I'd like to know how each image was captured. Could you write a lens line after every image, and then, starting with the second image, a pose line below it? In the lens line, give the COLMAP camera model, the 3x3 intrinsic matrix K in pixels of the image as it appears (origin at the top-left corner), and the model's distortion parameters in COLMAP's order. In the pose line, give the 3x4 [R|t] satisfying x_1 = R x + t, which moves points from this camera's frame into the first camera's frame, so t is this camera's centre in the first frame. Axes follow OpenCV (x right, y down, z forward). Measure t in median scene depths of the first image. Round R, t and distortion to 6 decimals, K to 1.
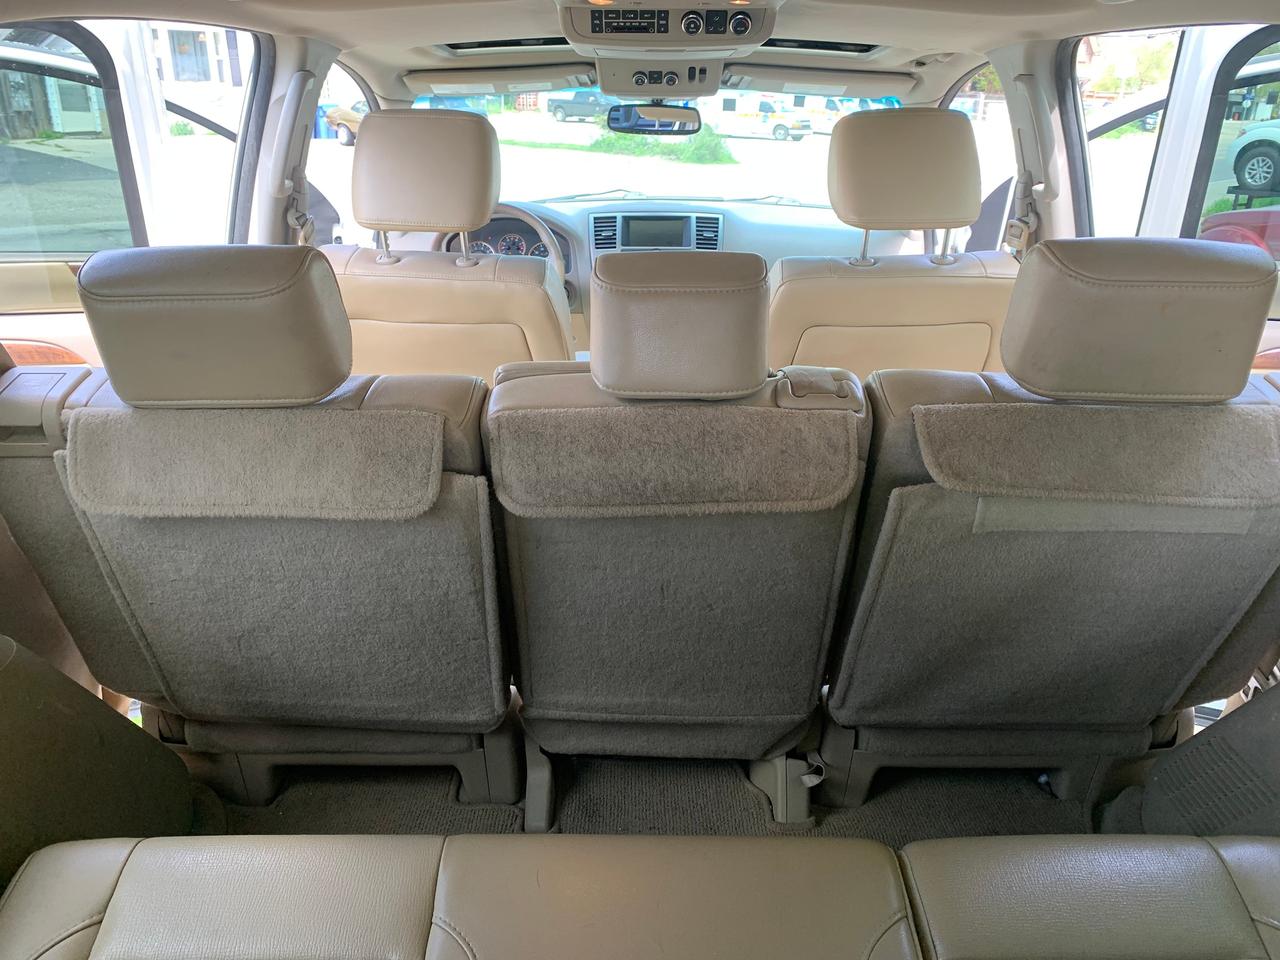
lens RADIAL K [[976.8, 0, 658.6], [0, 976.8, 476.2], [0, 0, 1]] dist [-0.001413, -0.006089]
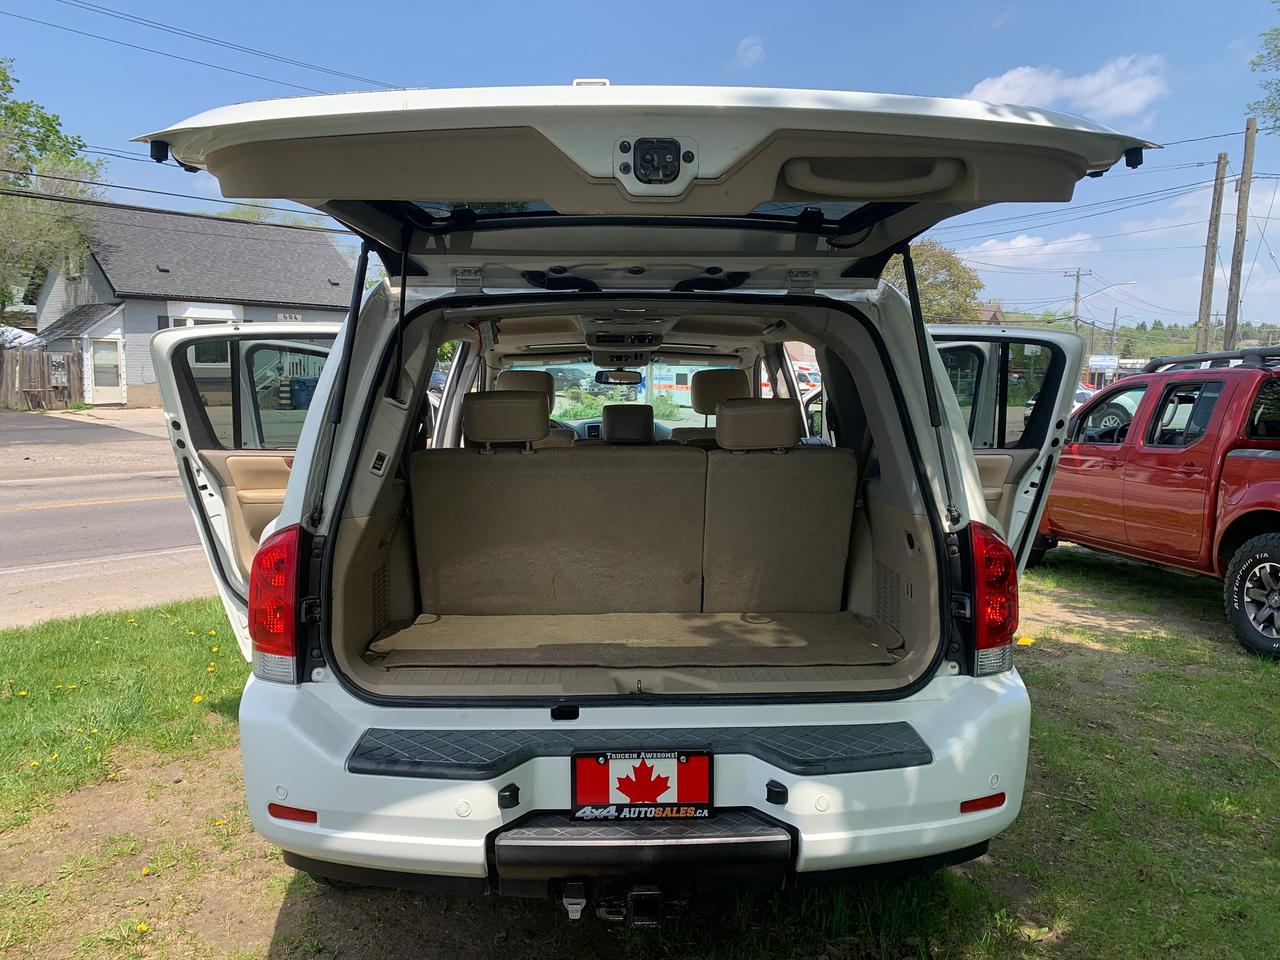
lens RADIAL K [[1015.5, 0, 638.4], [0, 1015.5, 477.4], [0, 0, 1]] dist [0.001542, -0.007369]
pose [[0.999808, -0.005720, 0.018720, -0.004269], [0.010506, 0.963745, -0.266618, 0.448412], [-0.016516, 0.266764, 0.963620, -1.102209]]
